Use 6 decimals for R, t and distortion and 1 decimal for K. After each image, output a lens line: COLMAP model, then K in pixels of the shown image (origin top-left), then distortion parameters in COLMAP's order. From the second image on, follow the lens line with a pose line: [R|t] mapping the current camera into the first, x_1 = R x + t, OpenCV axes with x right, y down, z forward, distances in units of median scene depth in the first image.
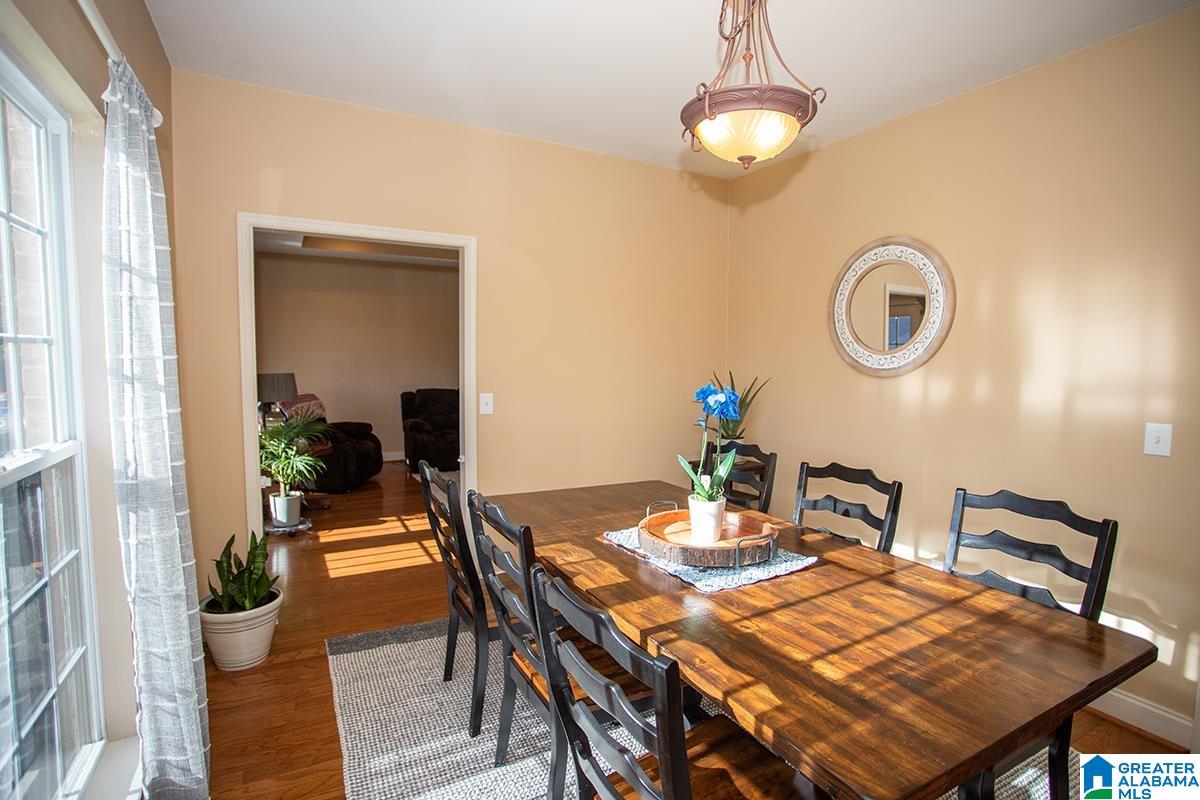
lens RADIAL K [[590.6, 0, 600.4], [0, 590.6, 401.5], [0, 0, 1]] dist [-0.076007, 0.036595]
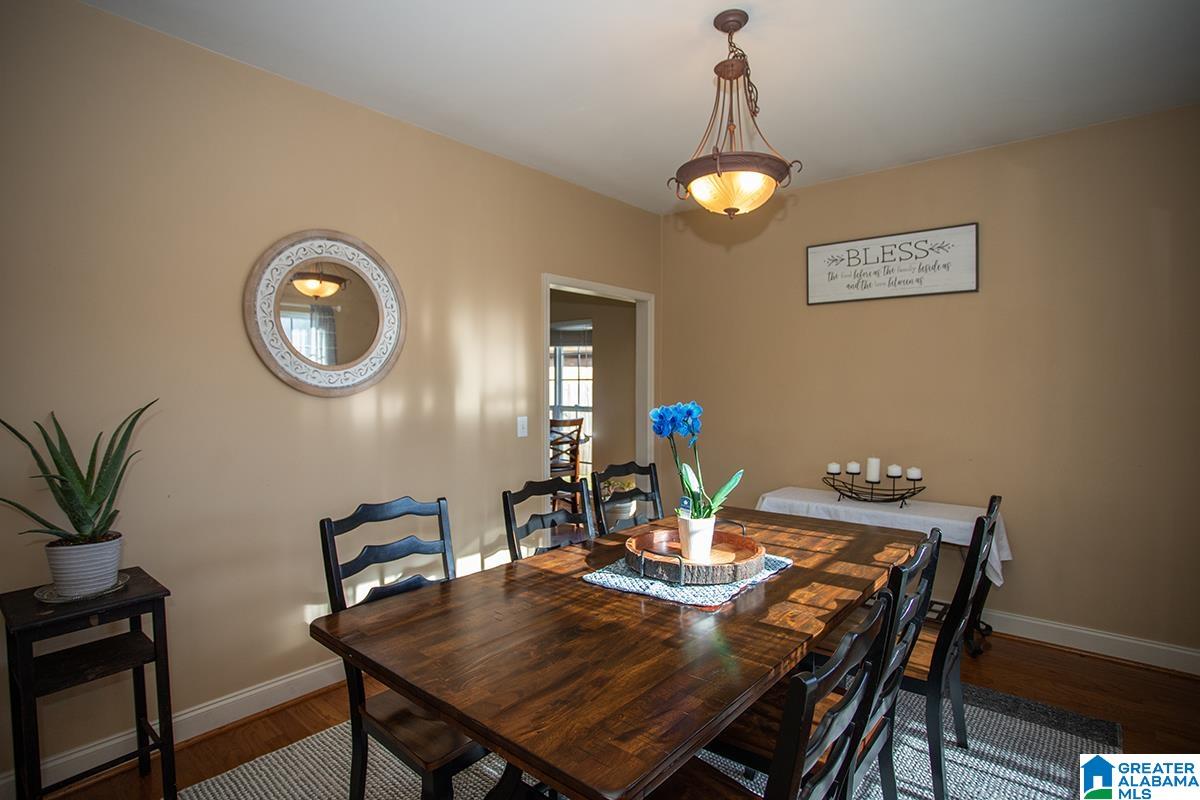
lens RADIAL K [[591.6, 0, 602.6], [0, 591.6, 400.7], [0, 0, 1]] dist [-0.070465, 0.030095]
pose [[-0.350085, -0.036324, 0.936013, -0.504309], [0.062770, 0.996092, 0.062132, -0.073853], [-0.934612, 0.080505, -0.346437, 1.072351]]
